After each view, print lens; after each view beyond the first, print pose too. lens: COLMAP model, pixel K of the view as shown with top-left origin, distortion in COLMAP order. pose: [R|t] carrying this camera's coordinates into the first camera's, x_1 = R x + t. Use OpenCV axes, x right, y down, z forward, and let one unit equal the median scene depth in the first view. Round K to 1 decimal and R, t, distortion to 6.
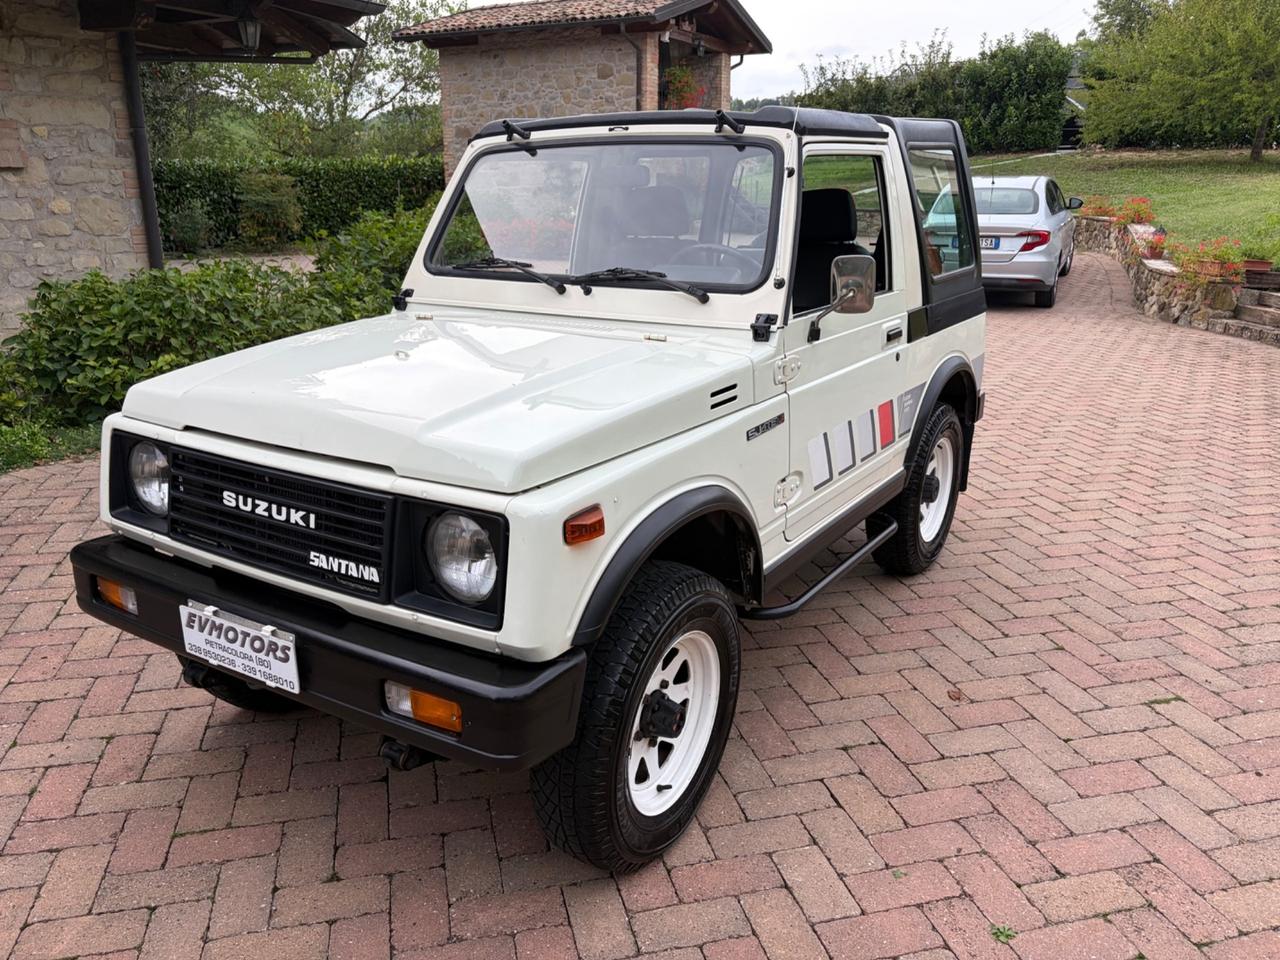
lens RADIAL K [[963.8, 0, 635.0], [0, 963.8, 478.2], [0, 0, 1]] dist [0.042937, -0.044108]
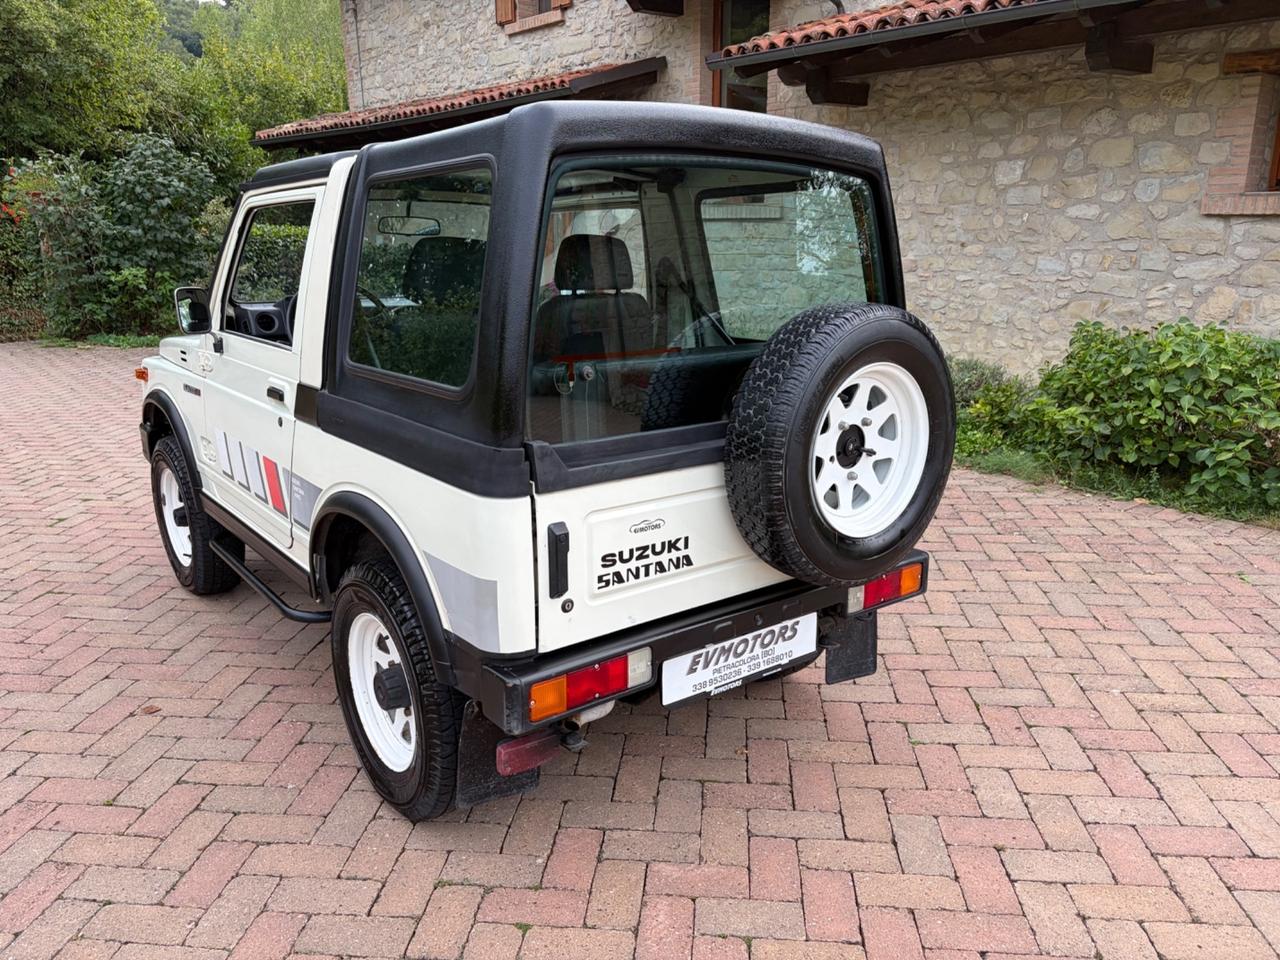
lens RADIAL K [[966.6, 0, 640.0], [0, 966.6, 480.0], [0, 0, 1]] dist [0.058890, -0.057026]
pose [[-0.329361, 0.234243, -0.914687, 1.047087], [-0.275050, 0.902922, 0.330270, -0.487992], [0.903255, 0.360363, -0.232959, 1.602872]]
